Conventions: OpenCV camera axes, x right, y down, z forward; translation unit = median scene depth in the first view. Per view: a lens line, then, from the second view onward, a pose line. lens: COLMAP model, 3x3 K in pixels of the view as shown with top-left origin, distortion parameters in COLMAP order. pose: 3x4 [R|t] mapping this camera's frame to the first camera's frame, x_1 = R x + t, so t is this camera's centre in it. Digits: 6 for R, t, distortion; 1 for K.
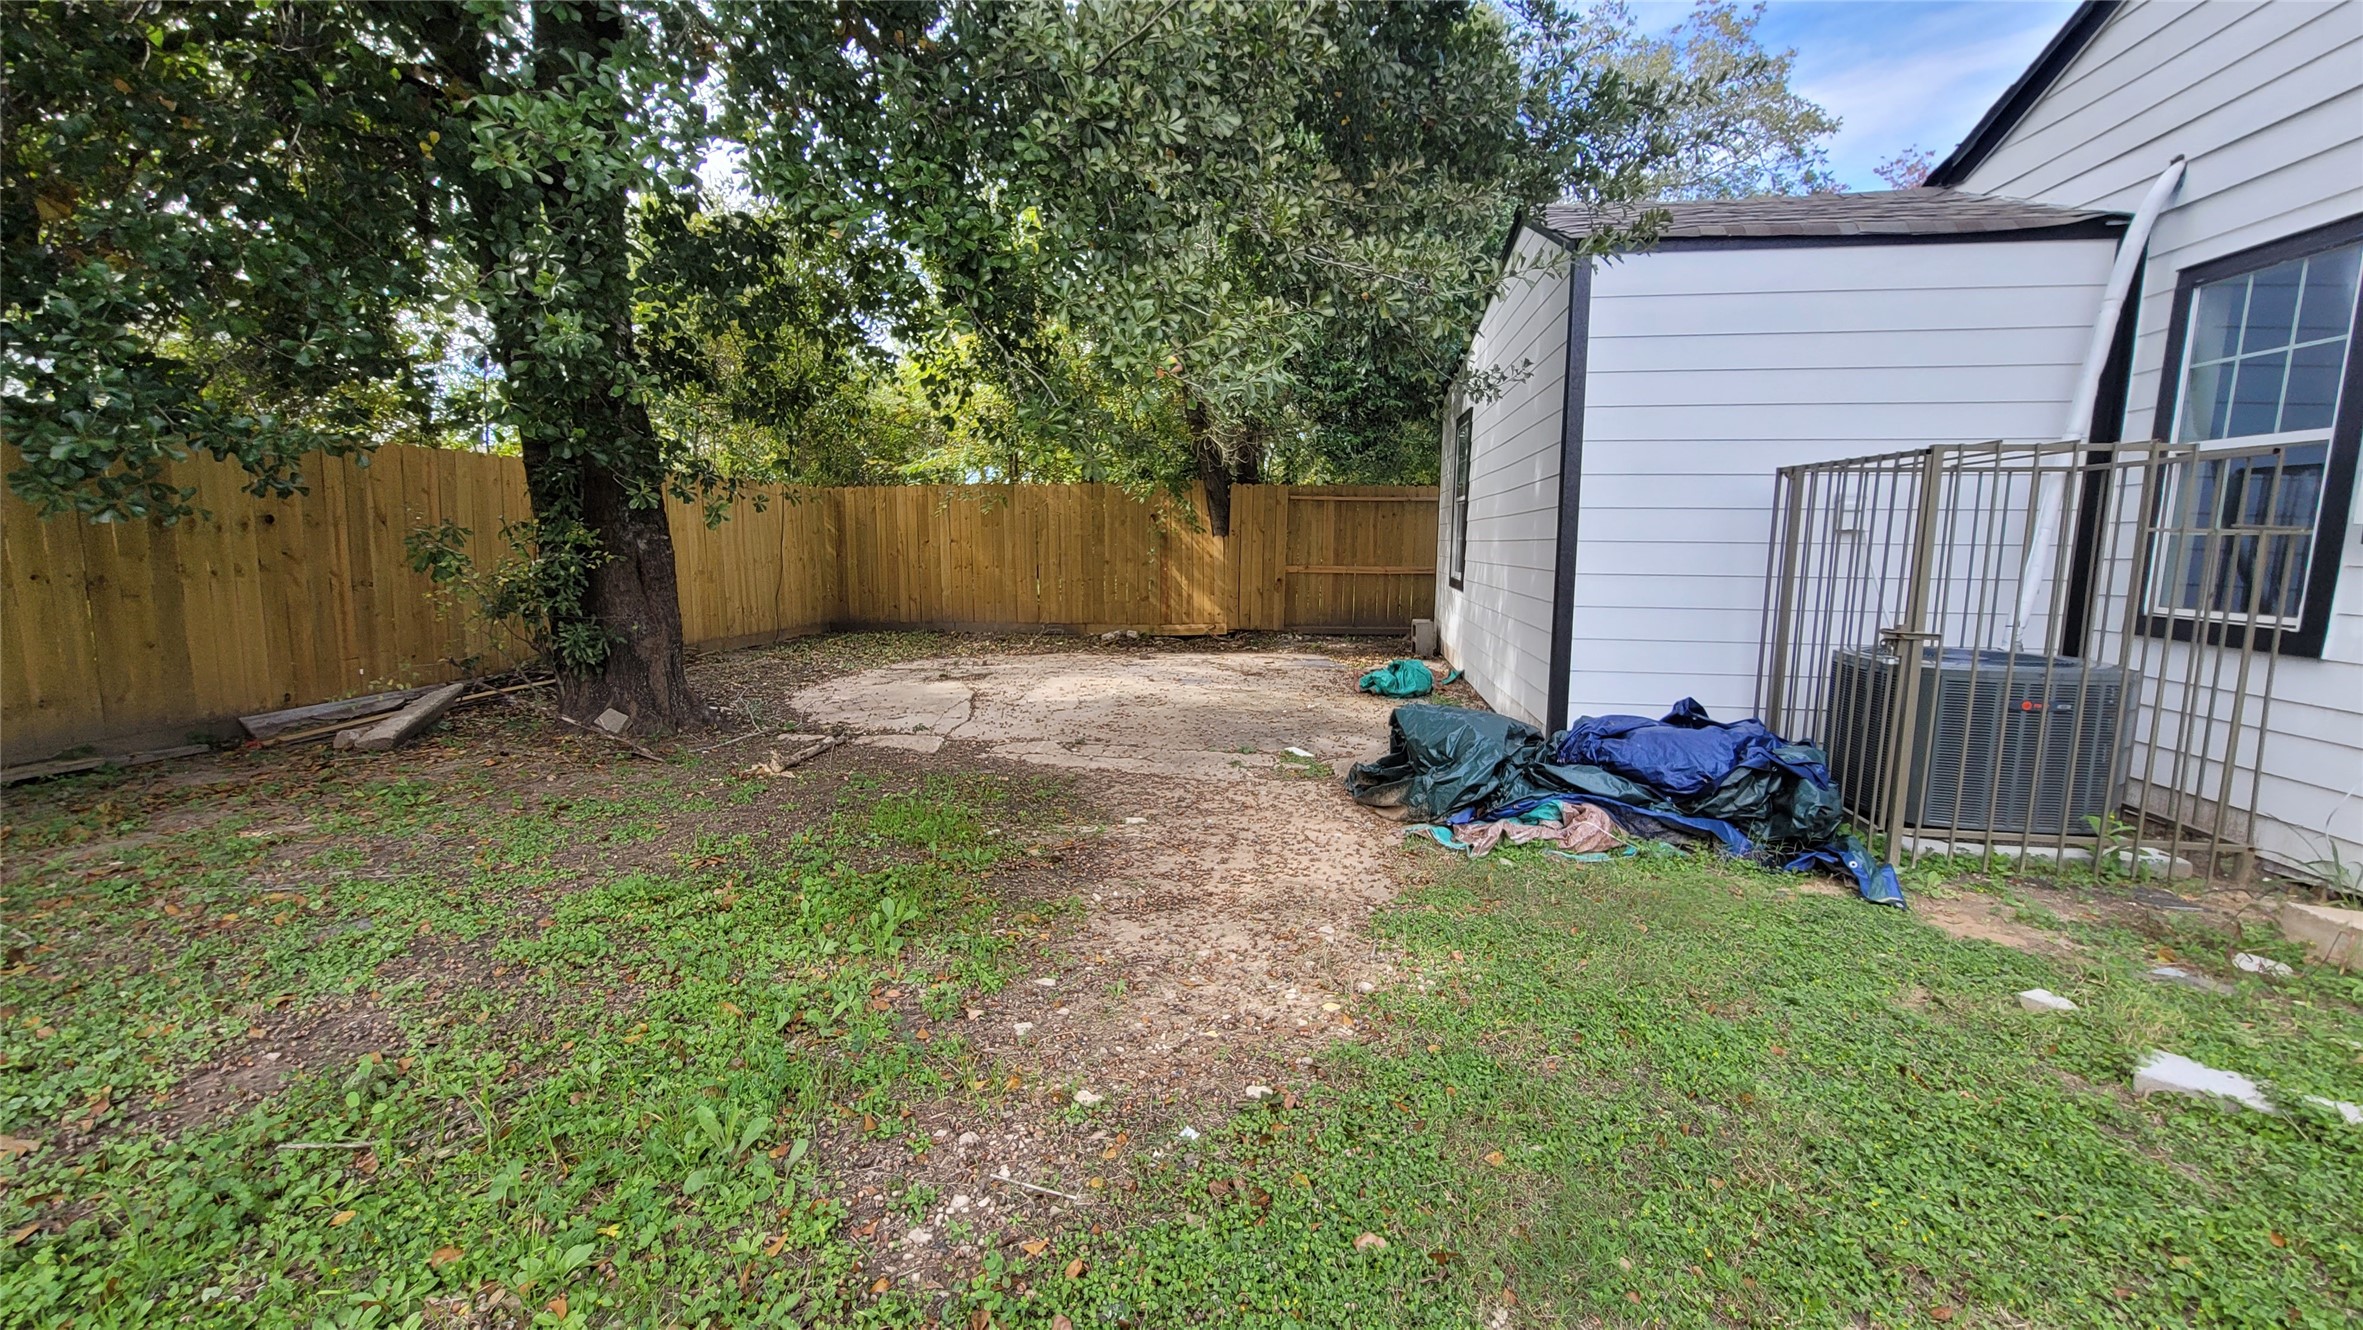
lens RADIAL K [[966.7, 0, 1174.9], [0, 966.7, 671.3], [0, 0, 1]] dist [0.000203, 0.000288]
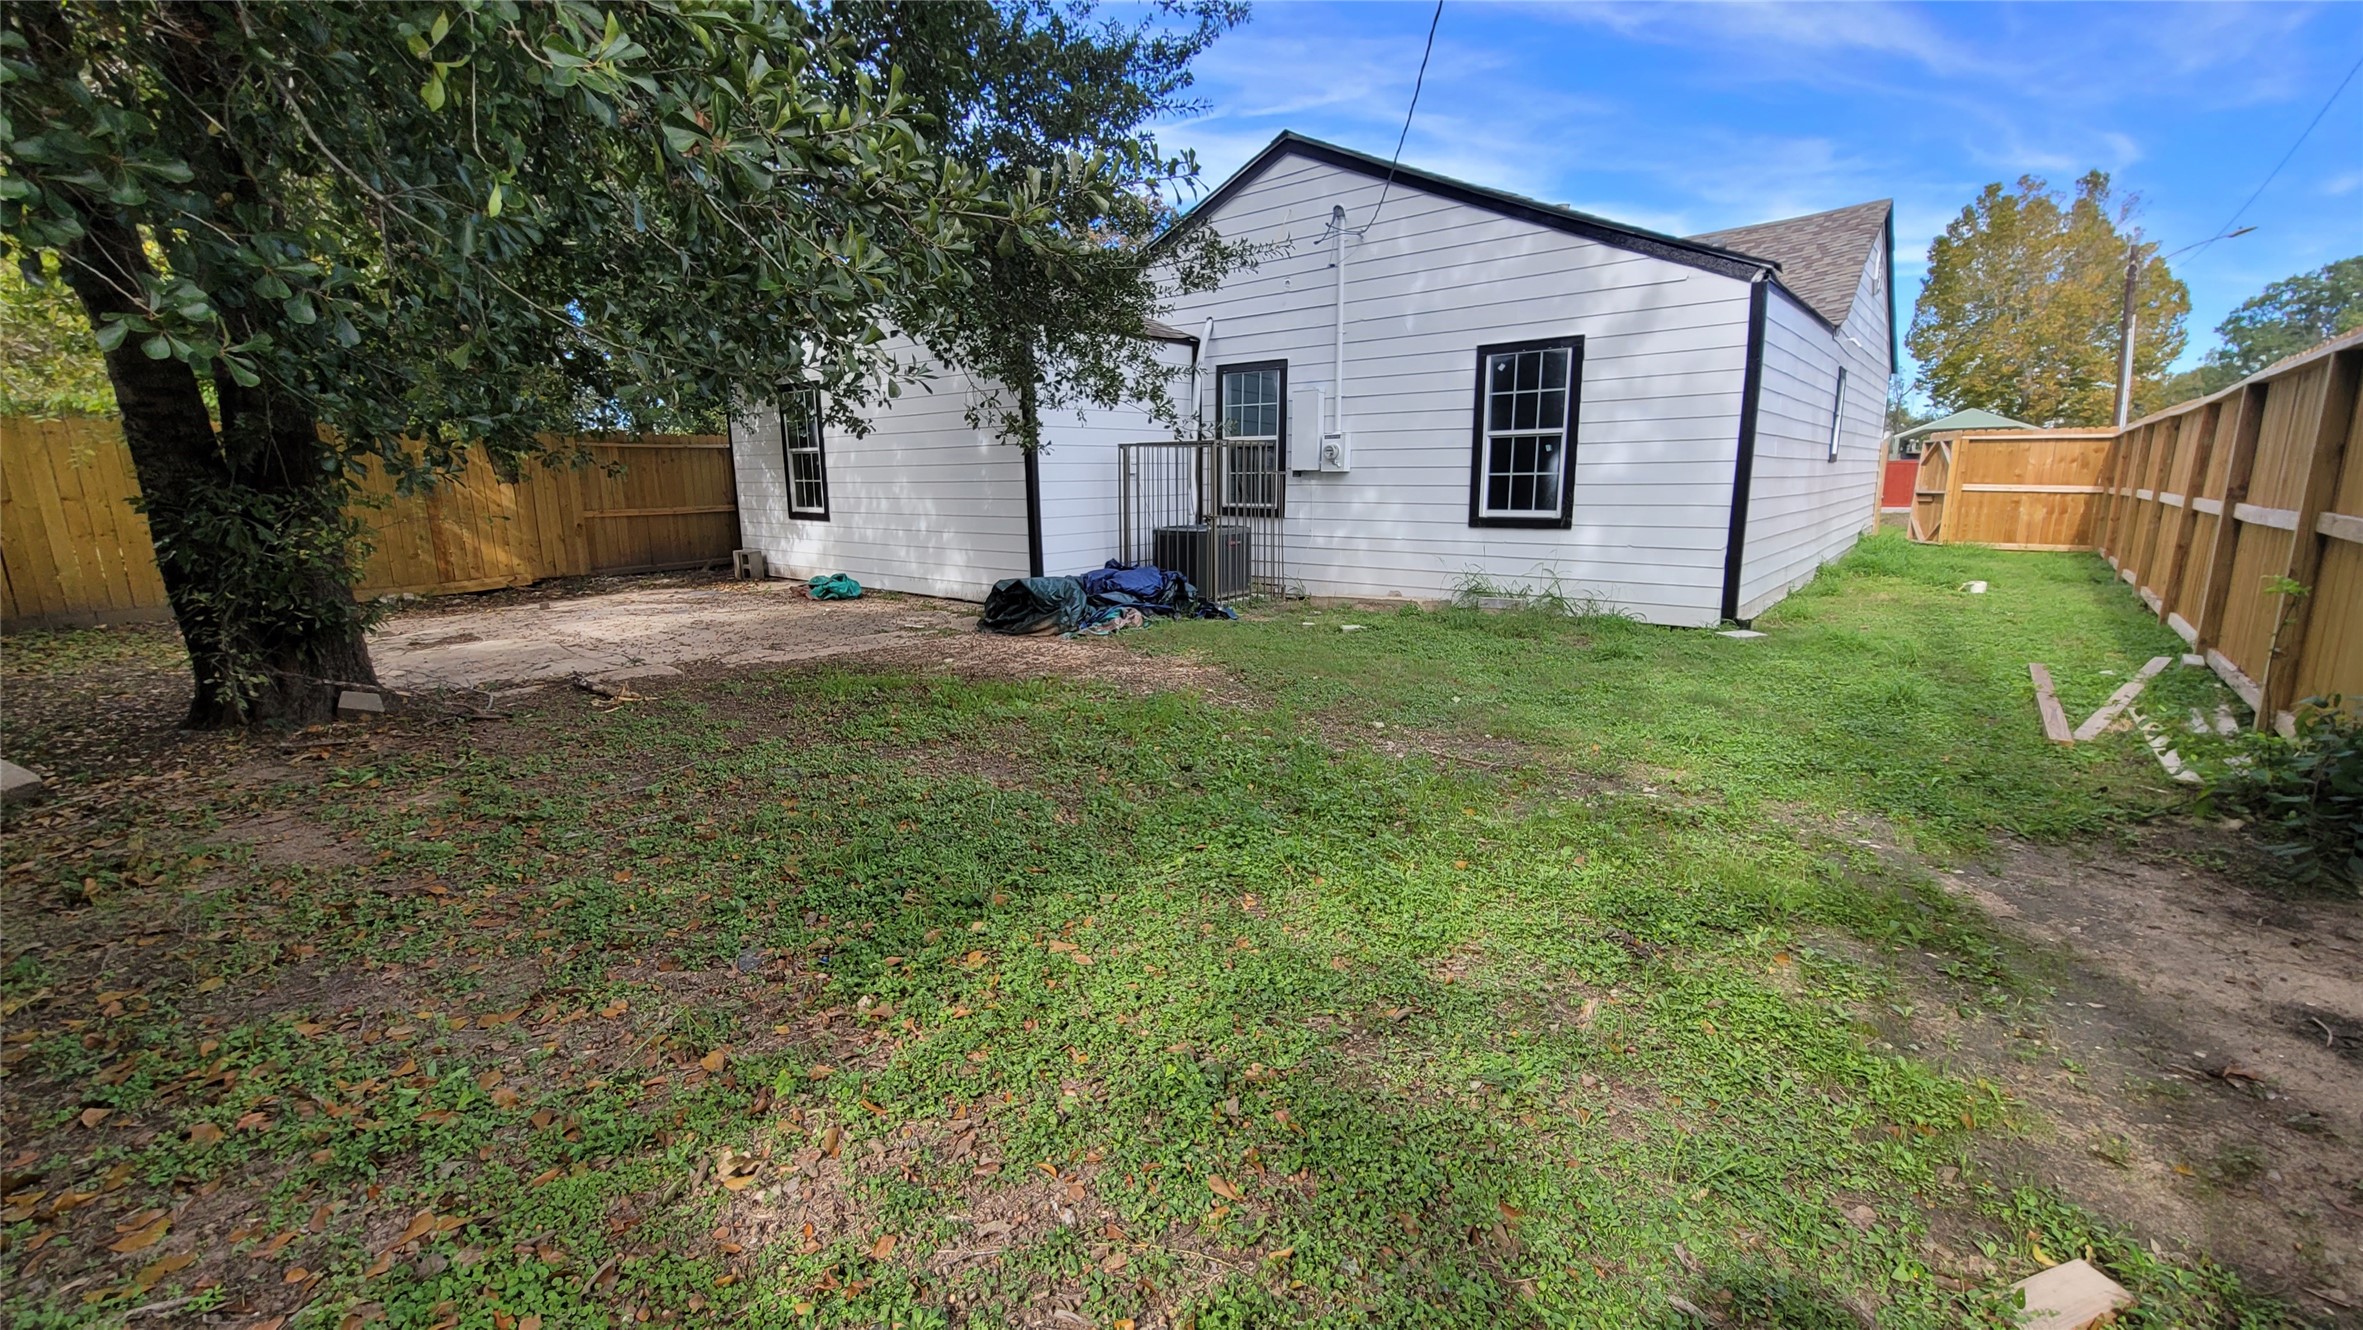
lens RADIAL K [[966.7, 0, 1174.9], [0, 966.7, 671.3], [0, 0, 1]] dist [0.000203, 0.000288]
pose [[0.533763, -0.189192, 0.824199, -1.001298], [0.132058, 0.981343, 0.139741, -0.005996], [-0.835259, 0.034253, 0.548789, -0.198107]]
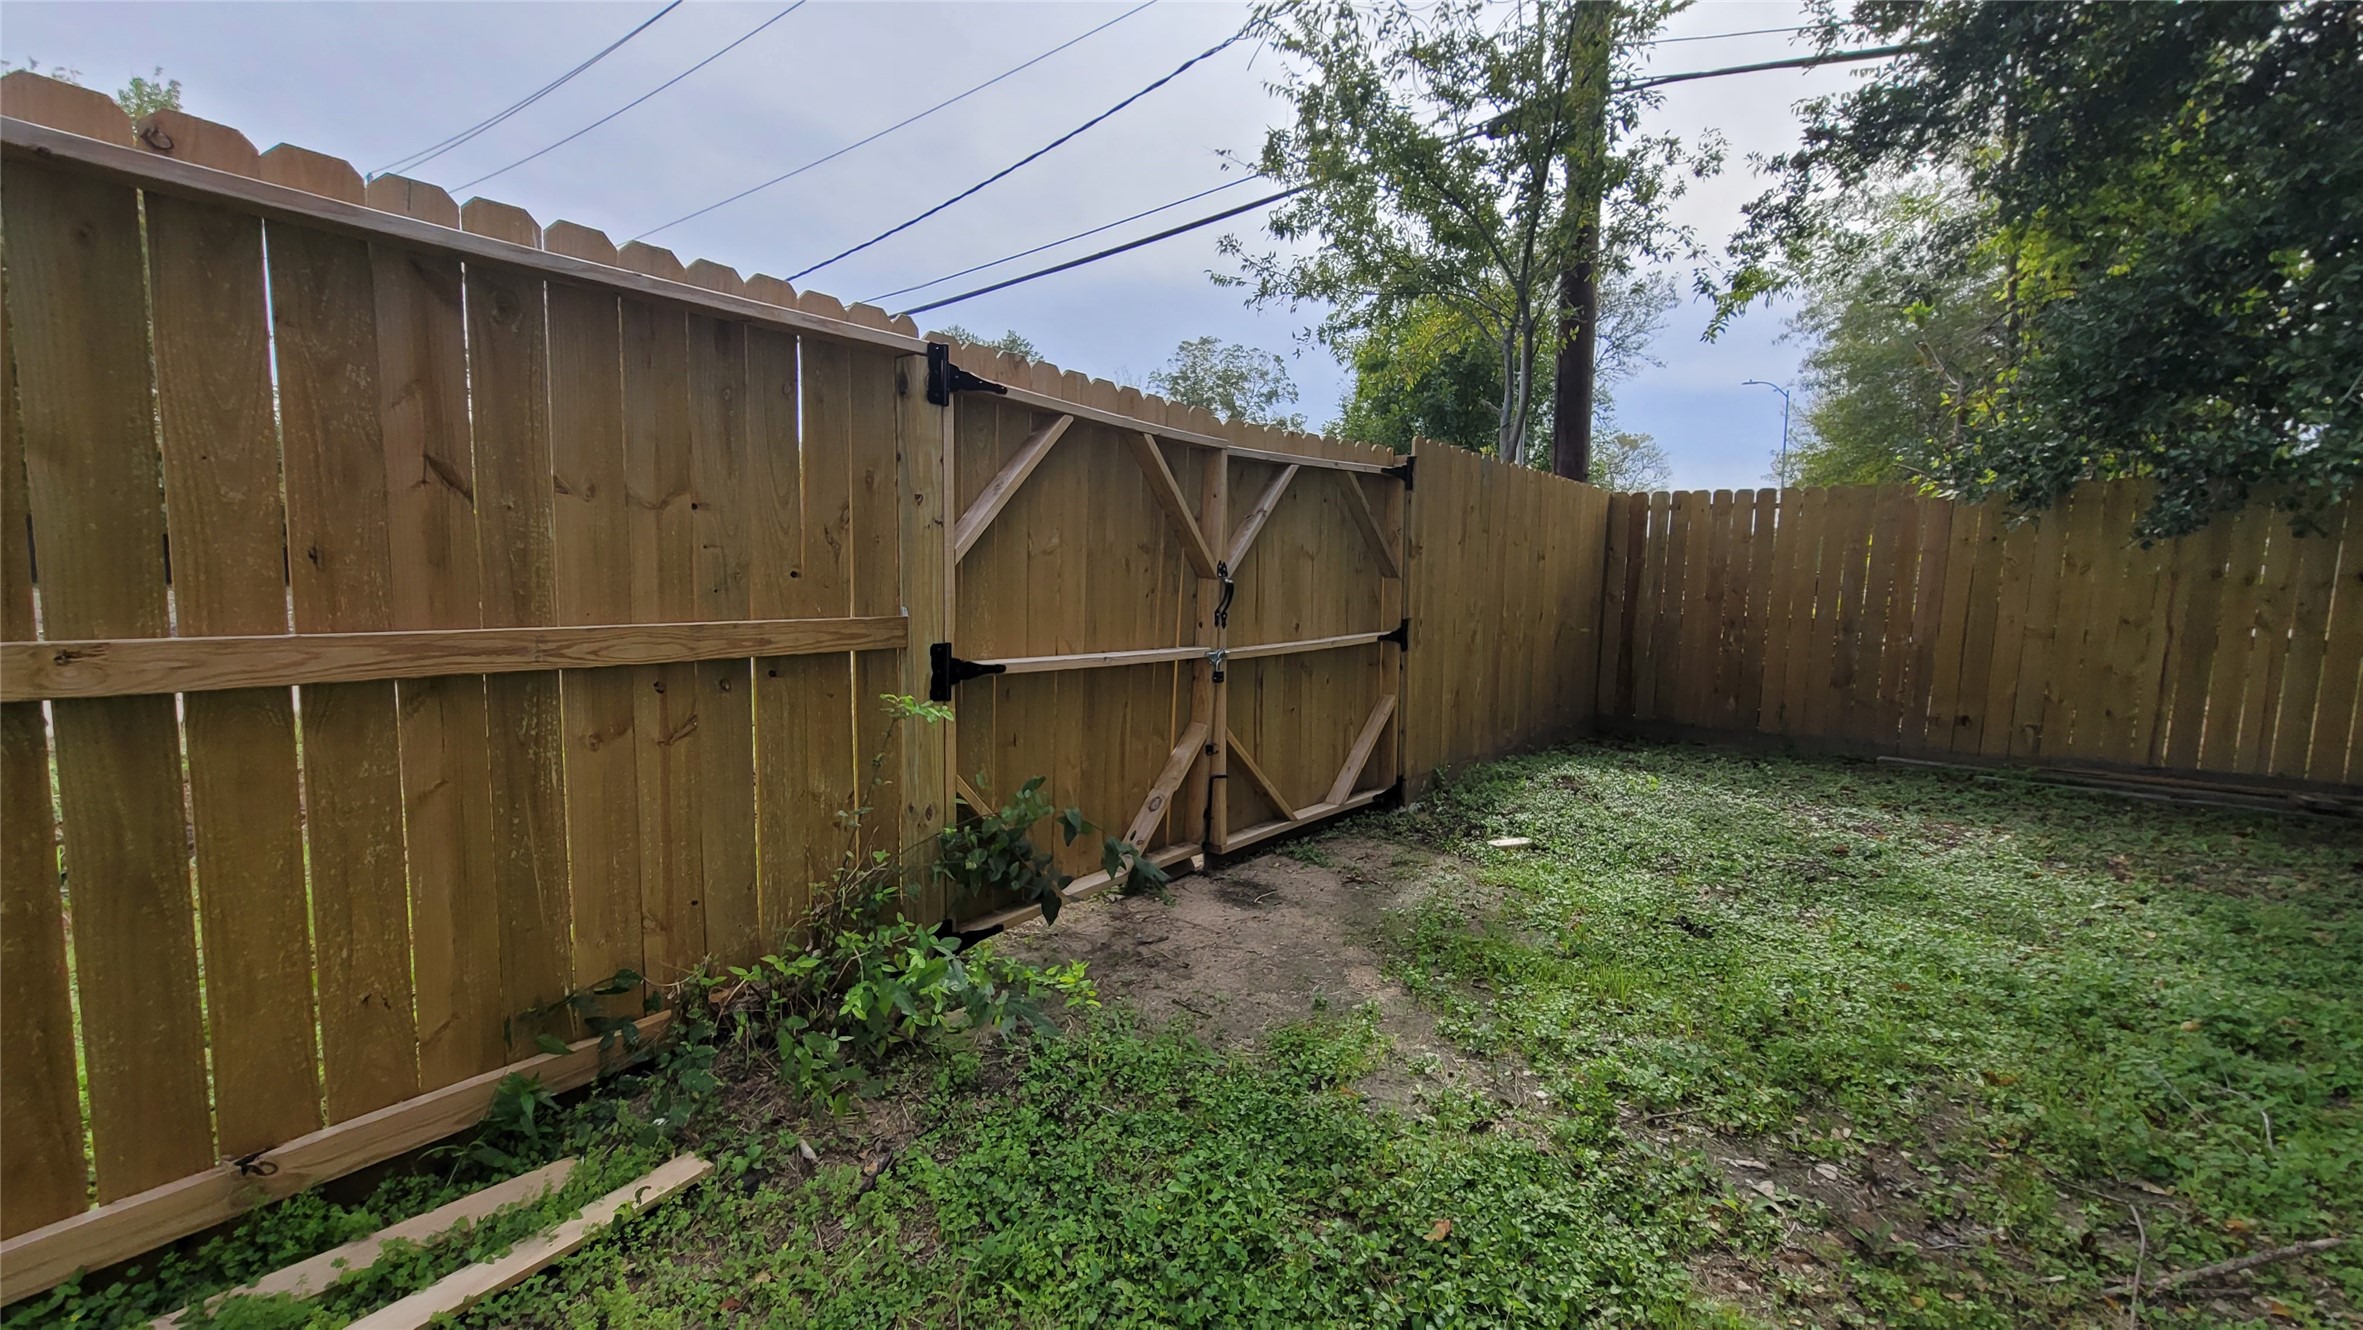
lens RADIAL K [[957.3, 0, 1218.0], [0, 957.3, 653.4], [0, 0, 1]] dist [-0.001049, -0.000026]
pose [[-0.447997, 0.060604, -0.891978, 0.258858], [-0.143979, 0.979786, 0.138884, 0.022940], [0.882365, 0.190646, -0.430216, -0.152136]]
